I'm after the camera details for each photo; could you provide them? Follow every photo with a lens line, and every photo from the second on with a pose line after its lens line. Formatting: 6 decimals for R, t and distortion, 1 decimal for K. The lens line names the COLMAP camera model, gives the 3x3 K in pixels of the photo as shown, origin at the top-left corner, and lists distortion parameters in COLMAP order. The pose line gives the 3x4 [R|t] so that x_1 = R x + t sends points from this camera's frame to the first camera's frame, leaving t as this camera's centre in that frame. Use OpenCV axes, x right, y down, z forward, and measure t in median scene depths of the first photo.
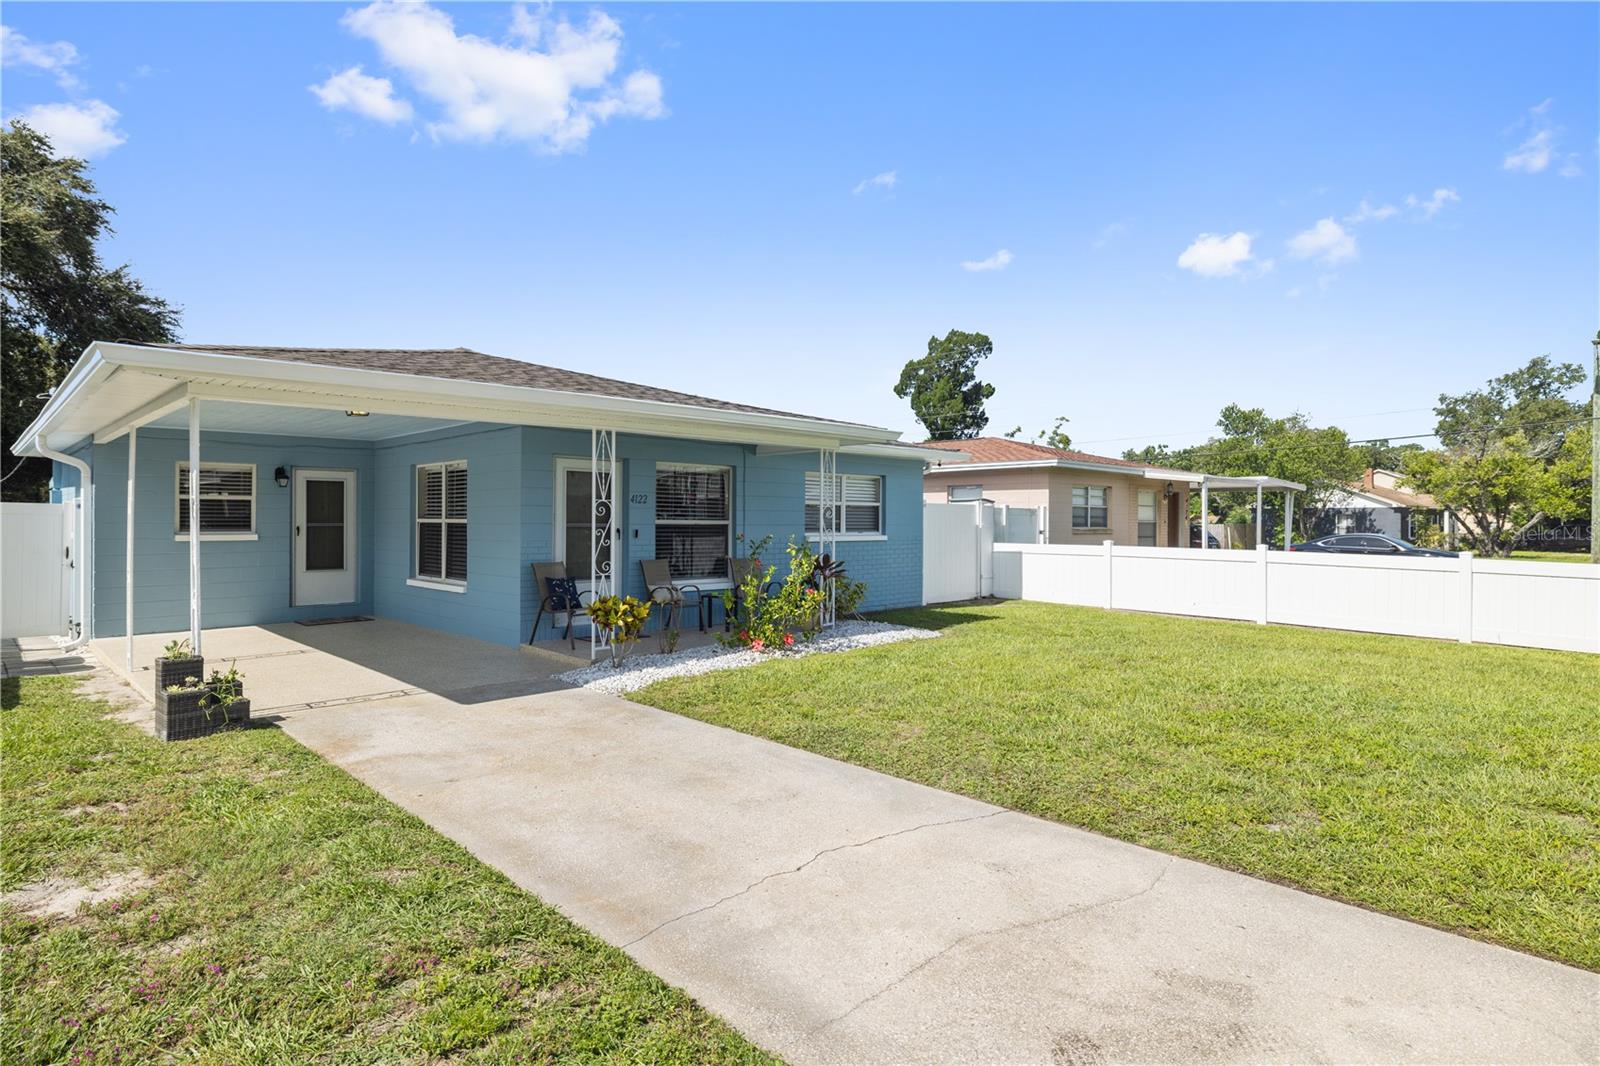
lens RADIAL K [[851.8, 0, 799.1], [0, 851.8, 523.3], [0, 0, 1]] dist [-0.000467, 0.000382]
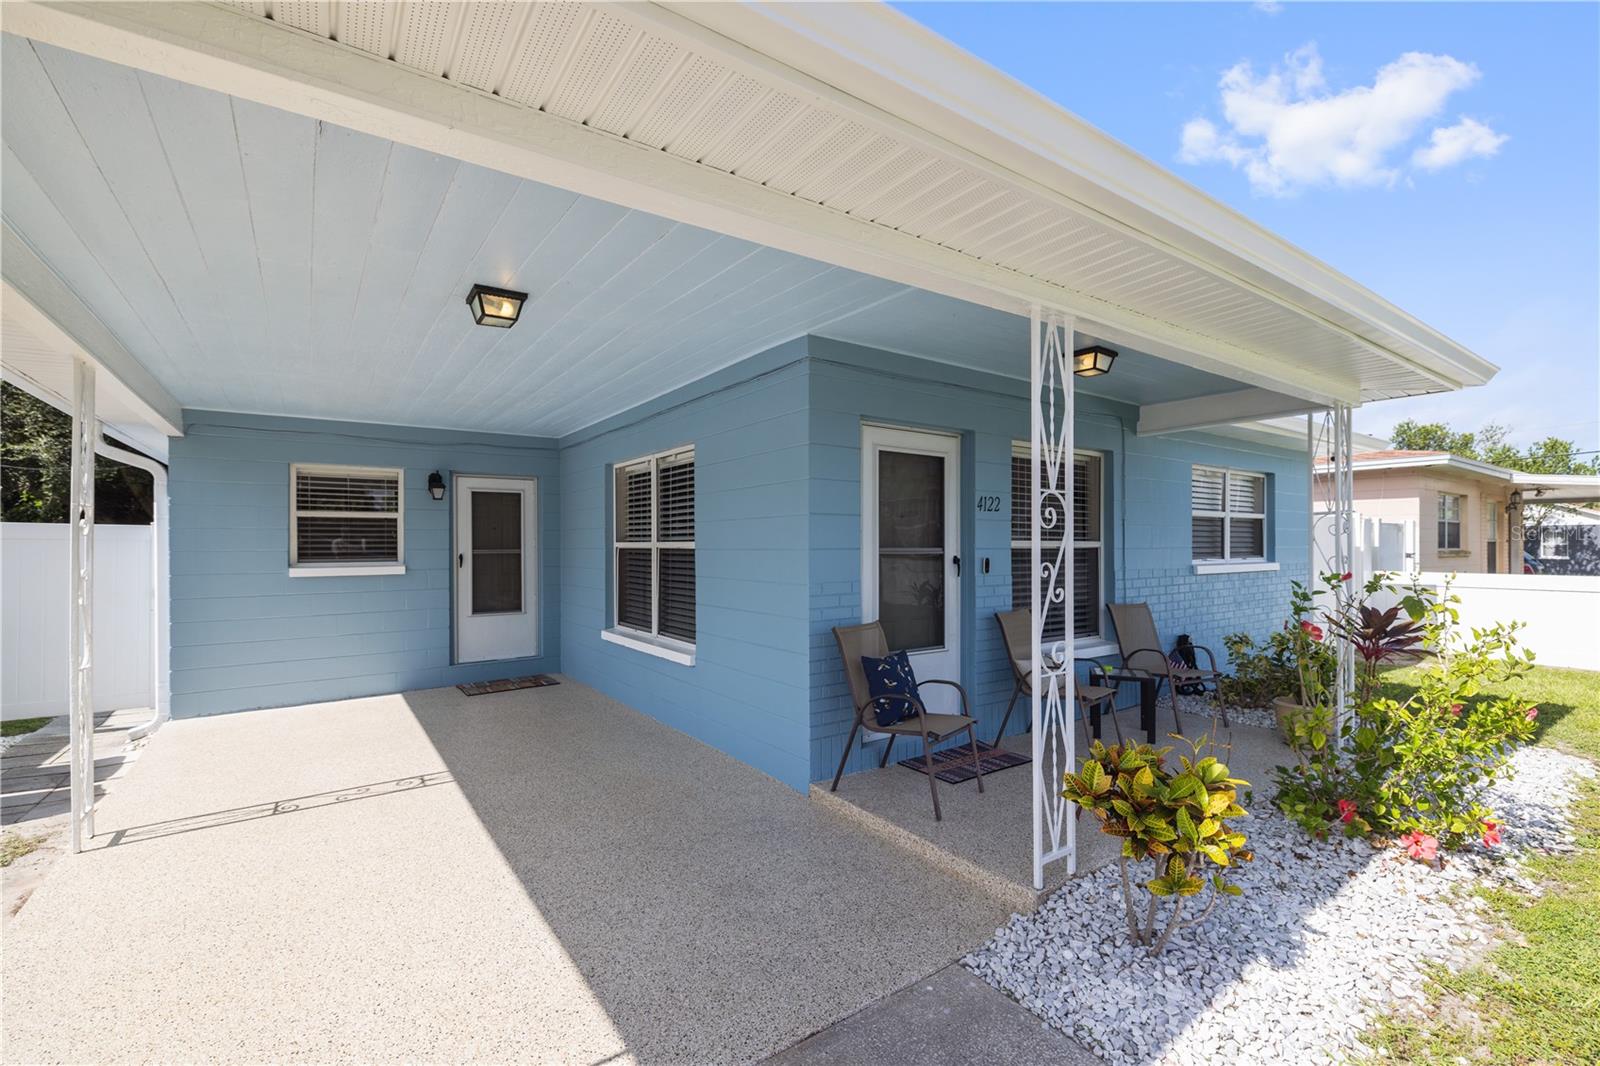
lens RADIAL K [[695.6, 0, 799.8], [0, 695.6, 542.2], [0, 0, 1]] dist [0.000796, 0.000121]
pose [[0.987972, -0.007368, -0.154454, -0.220386], [0.006415, 0.999957, -0.006668, -0.001034], [0.154497, 0.005597, 0.987977, 0.480191]]
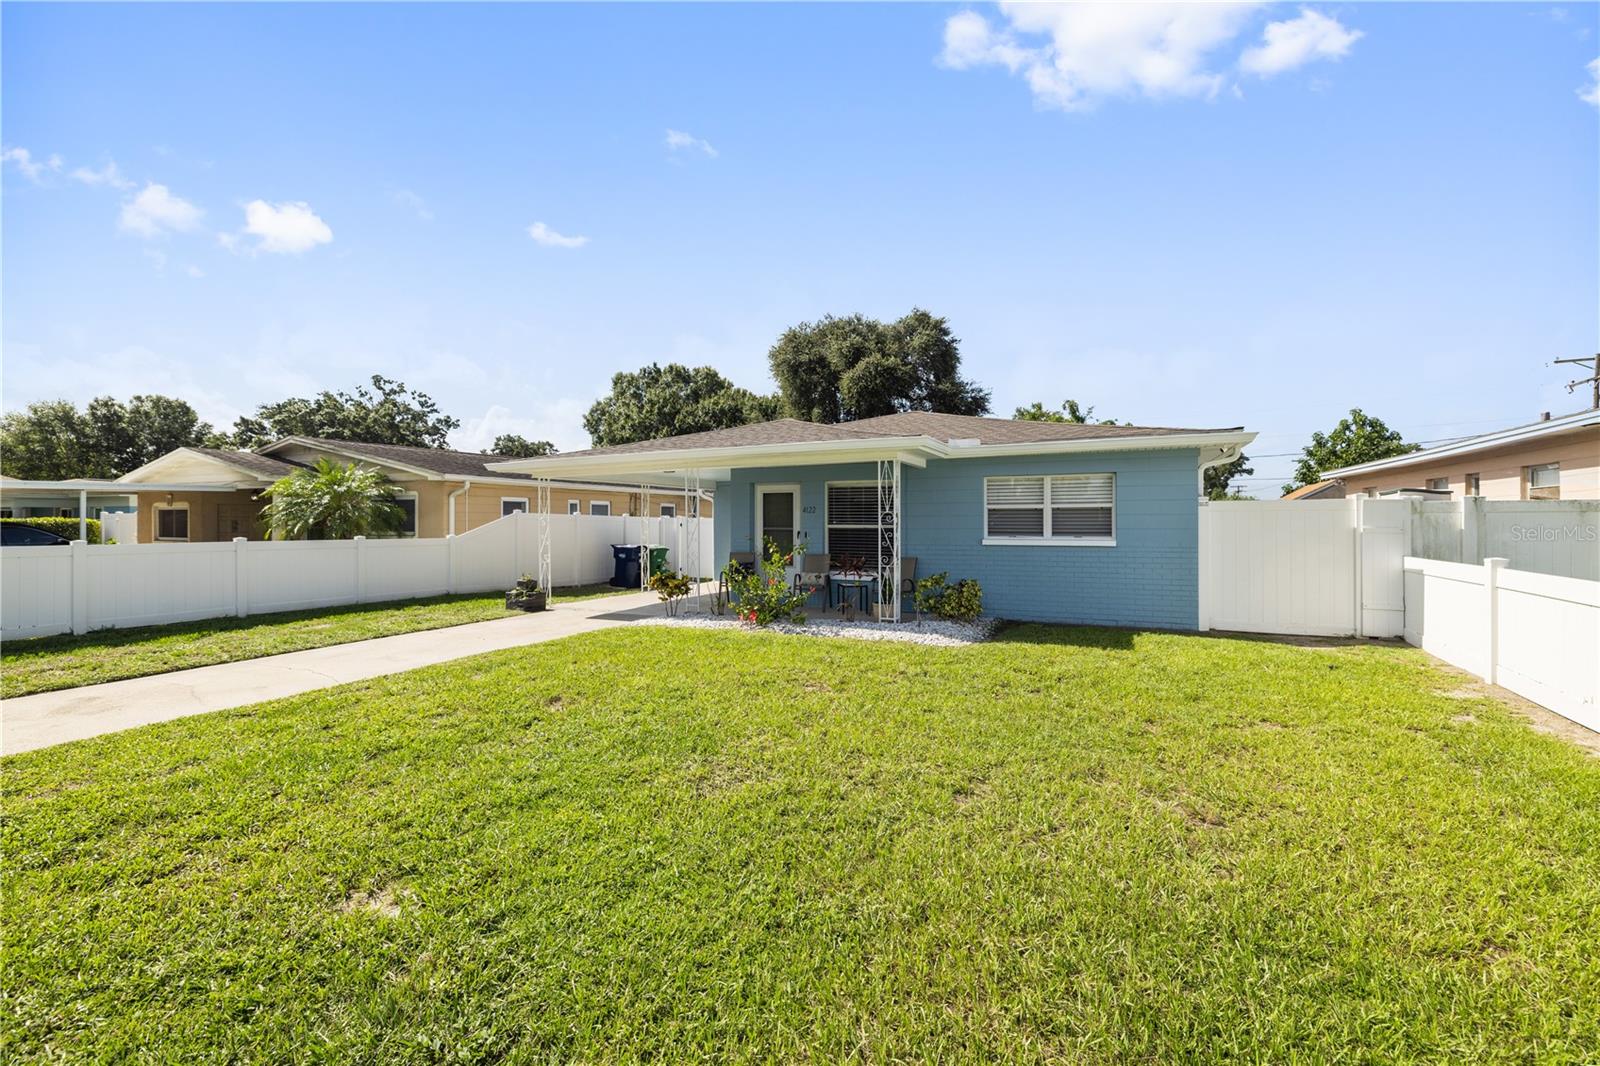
lens RADIAL K [[695.6, 0, 798.3], [0, 695.6, 529.4], [0, 0, 1]] dist [0.000796, 0.000121]
pose [[0.303662, -0.005962, -0.952761, 0.577921], [0.001881, 0.999982, -0.005658, 0.005529], [0.952778, -0.000074, 0.303668, 0.391029]]
